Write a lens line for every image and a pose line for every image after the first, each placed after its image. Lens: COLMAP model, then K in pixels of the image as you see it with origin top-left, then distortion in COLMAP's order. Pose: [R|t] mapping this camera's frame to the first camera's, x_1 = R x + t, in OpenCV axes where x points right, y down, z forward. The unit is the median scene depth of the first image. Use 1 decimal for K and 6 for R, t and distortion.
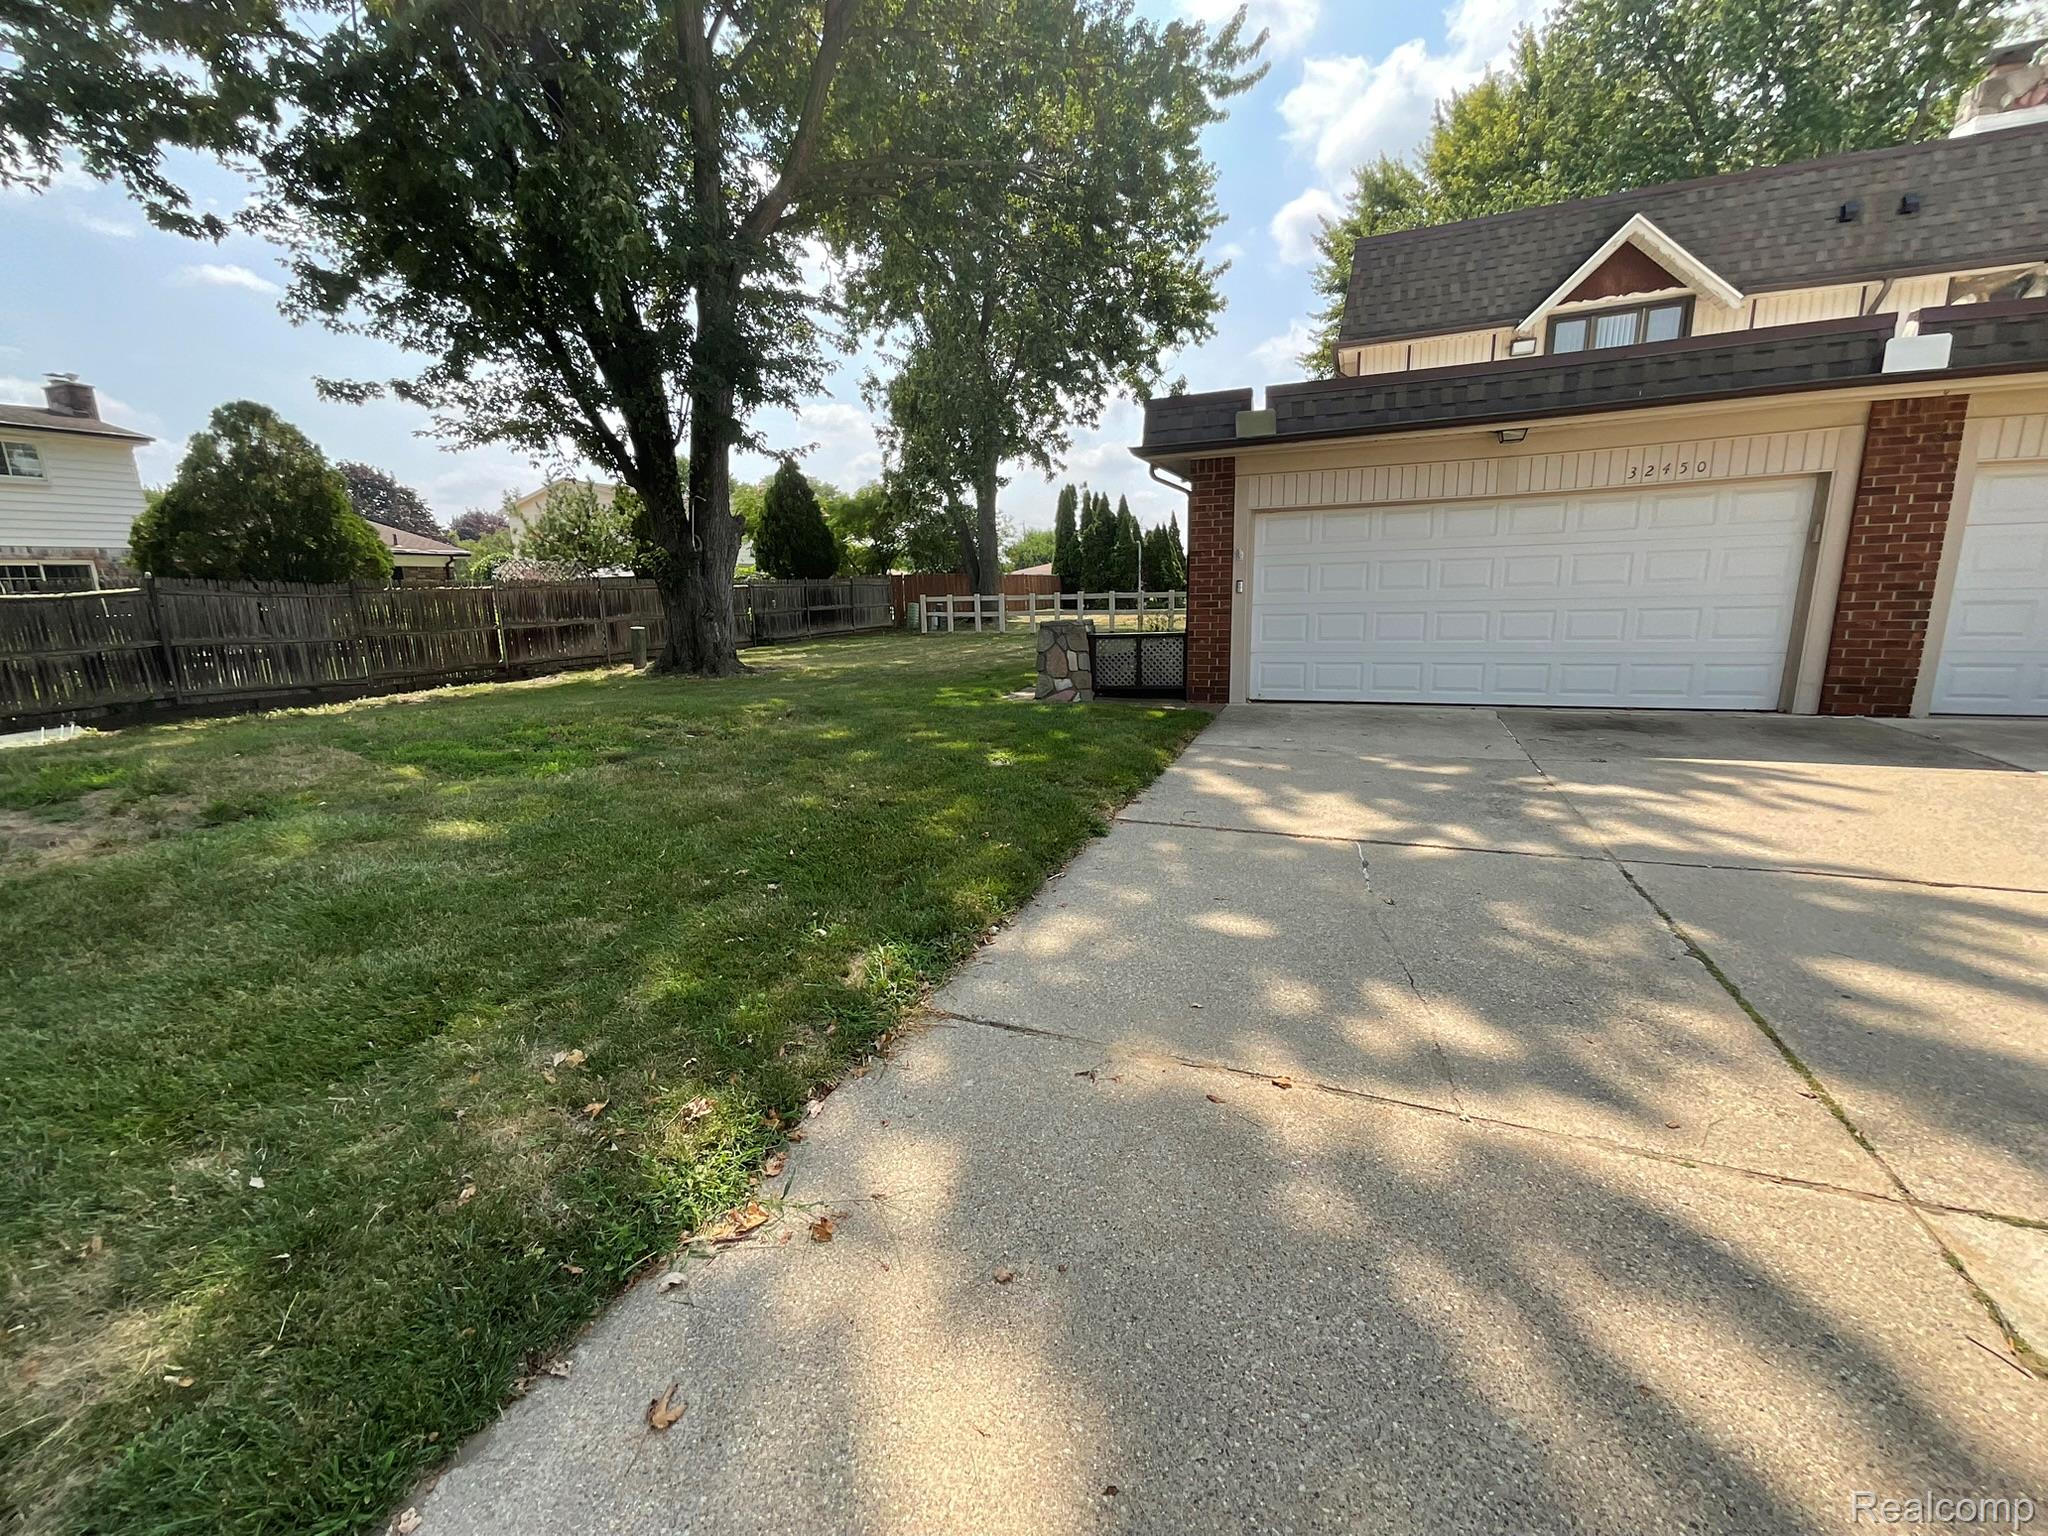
lens RADIAL K [[818.7, 0, 1028.5], [0, 818.7, 768.4], [0, 0, 1]] dist [-0.003799, -0.000808]
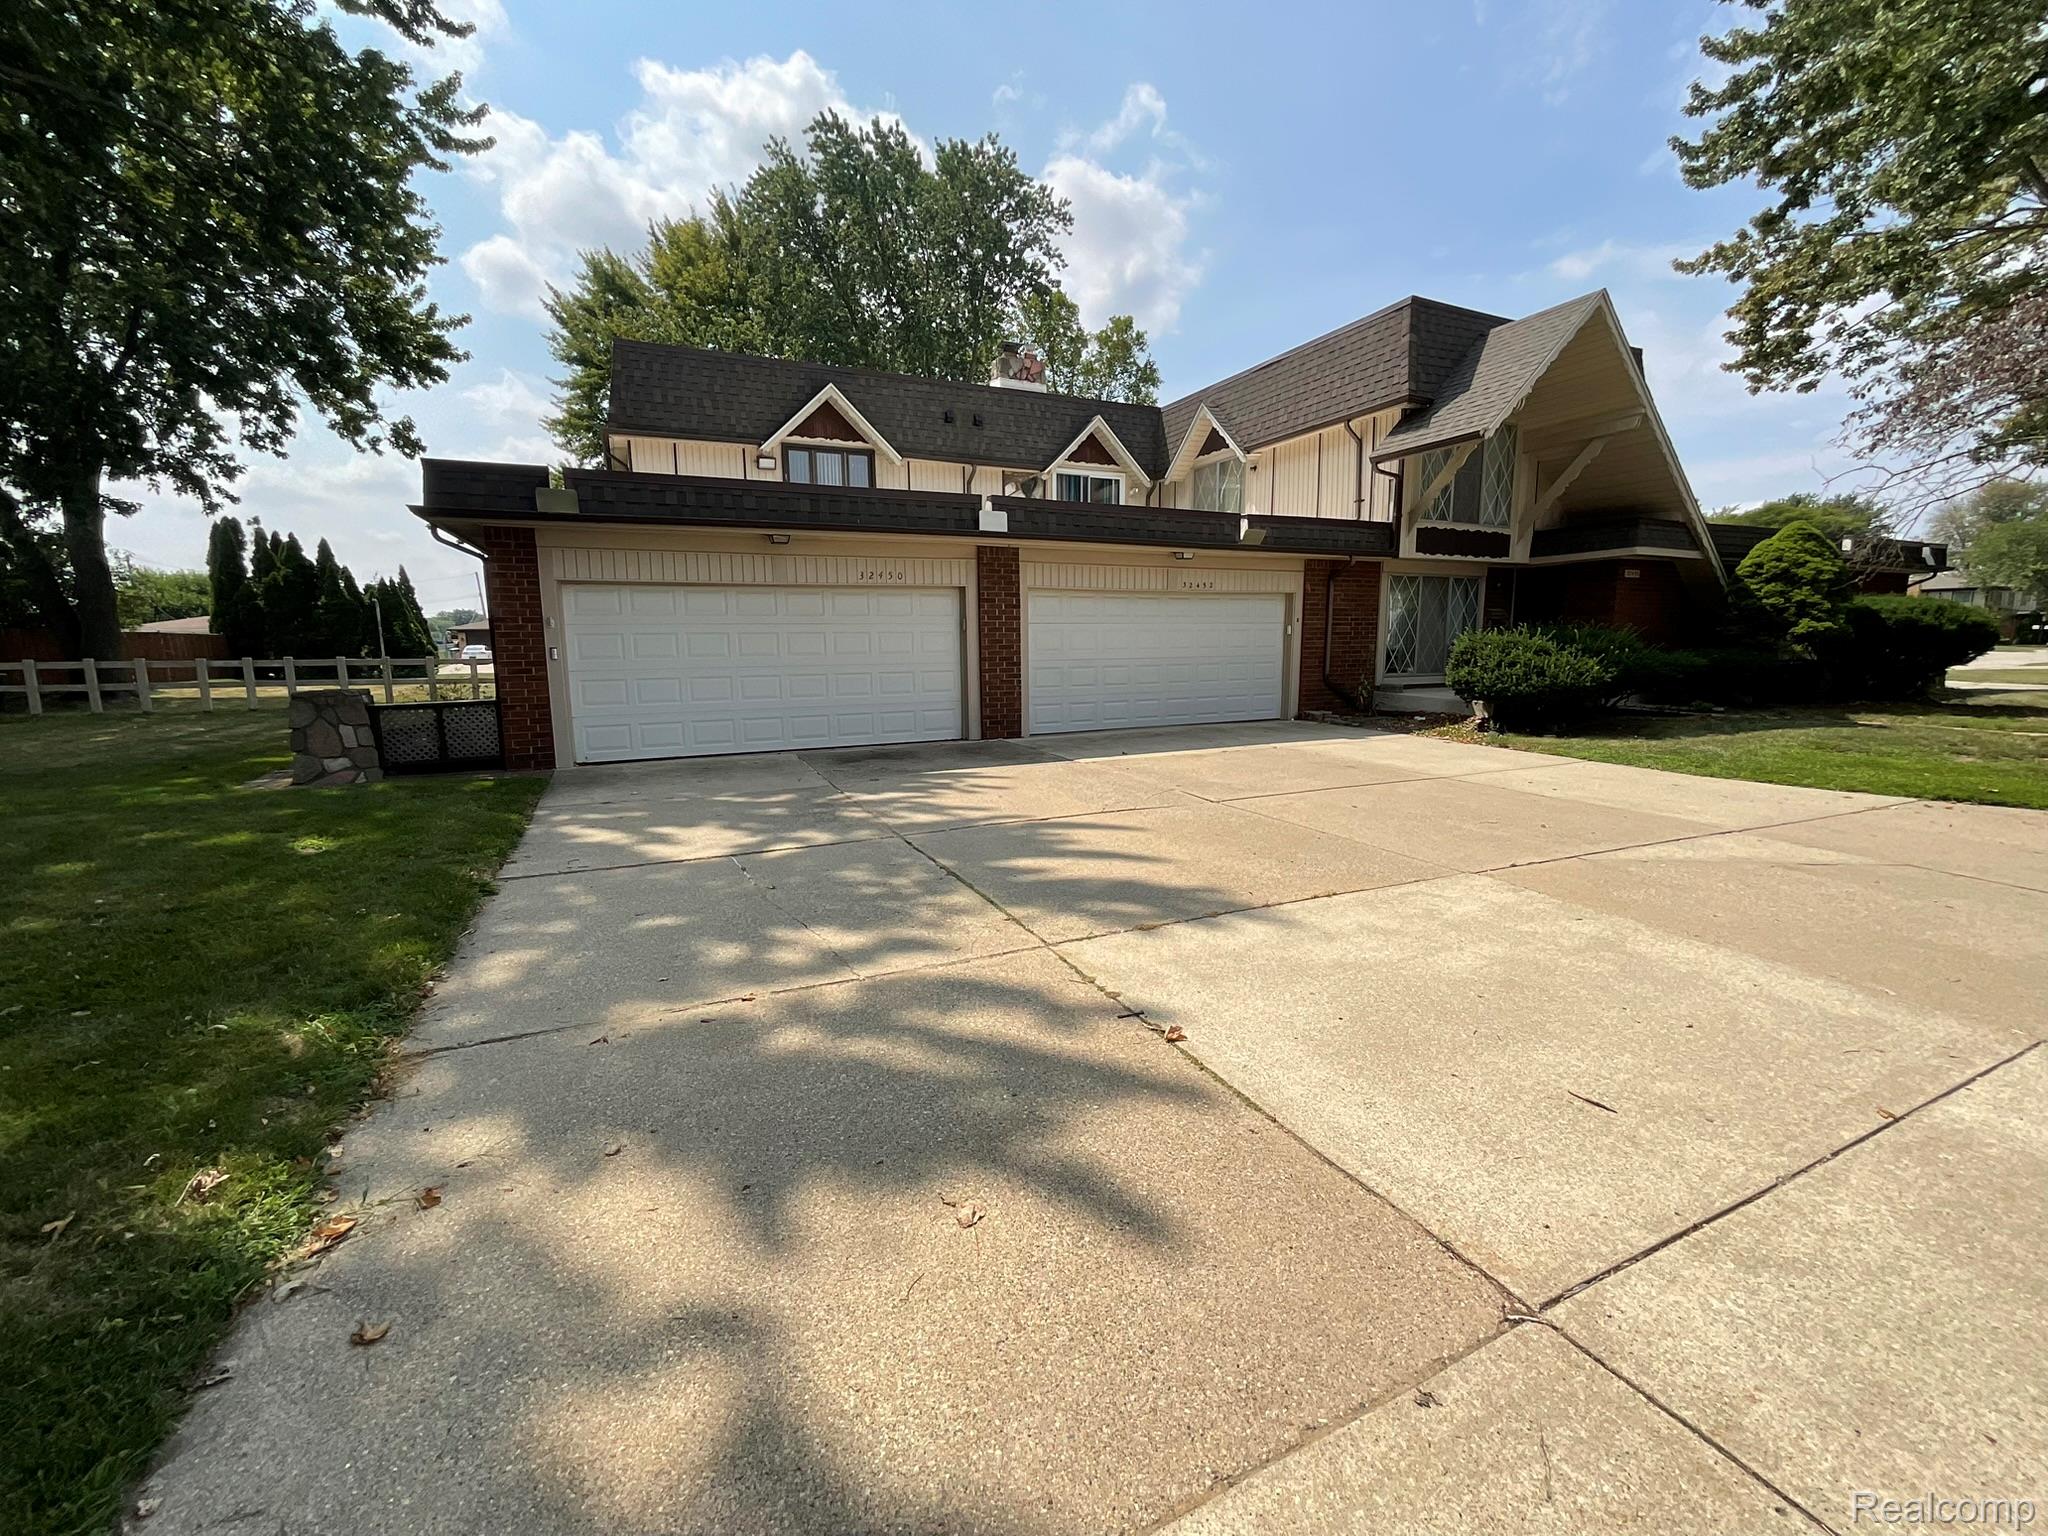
lens RADIAL K [[818.7, 0, 1028.5], [0, 818.7, 768.4], [0, 0, 1]] dist [-0.003799, -0.000808]
pose [[0.674588, -0.088250, 0.732900, -0.097845], [0.147639, 0.988898, -0.016816, 0.022363], [-0.723280, 0.119549, 0.680128, -0.097799]]
